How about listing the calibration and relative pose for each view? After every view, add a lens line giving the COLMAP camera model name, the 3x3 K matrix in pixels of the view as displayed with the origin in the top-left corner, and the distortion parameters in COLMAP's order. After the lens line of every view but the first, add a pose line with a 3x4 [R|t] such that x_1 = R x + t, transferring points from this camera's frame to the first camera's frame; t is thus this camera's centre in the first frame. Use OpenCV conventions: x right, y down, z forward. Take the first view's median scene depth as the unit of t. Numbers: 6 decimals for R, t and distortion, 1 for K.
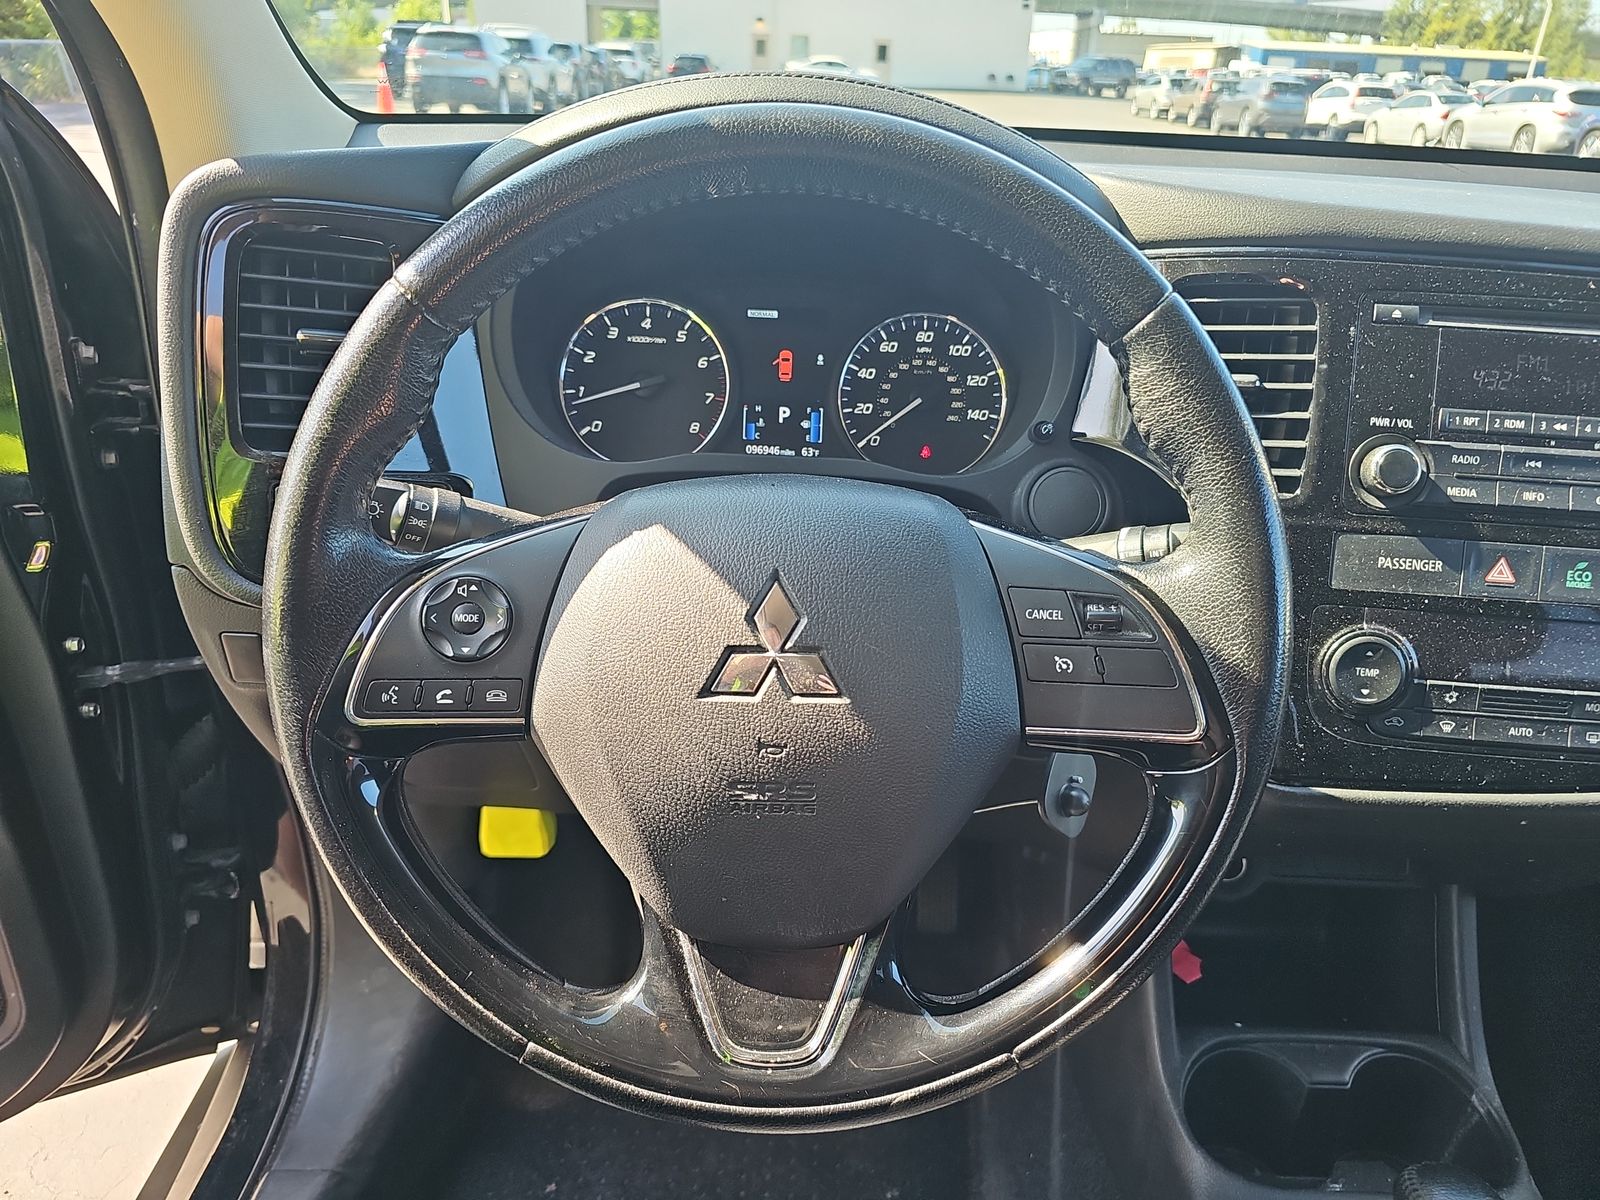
lens RADIAL K [[1047.6, 0, 803.3], [0, 1047.6, 580.8], [0, 0, 1]] dist [0.032560, -0.026696]
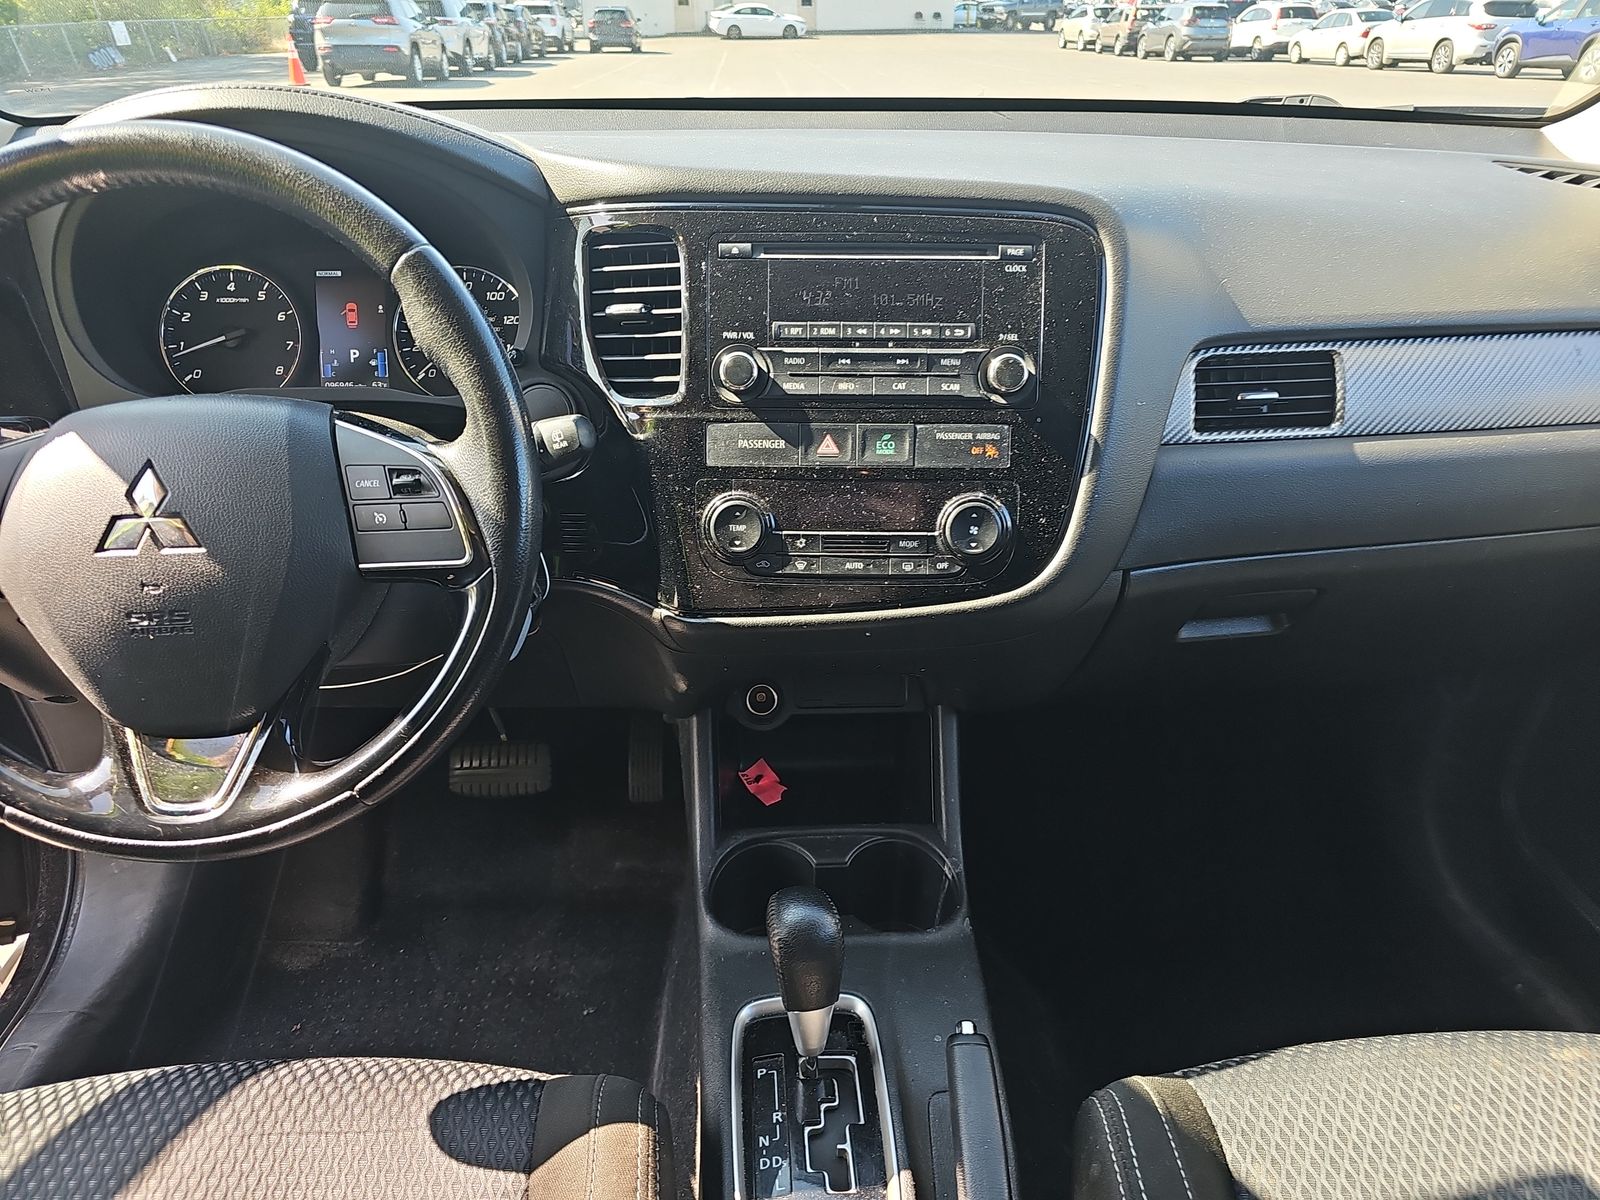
lens RADIAL K [[1037.2, 0, 793.5], [0, 1037.2, 595.2], [0, 0, 1]] dist [0.054683, -0.051969]
pose [[0.998152, -0.059481, 0.012433, 0.585689], [0.058729, 0.996814, 0.053968, 0.105122], [-0.015603, -0.053138, 0.998465, -0.305171]]
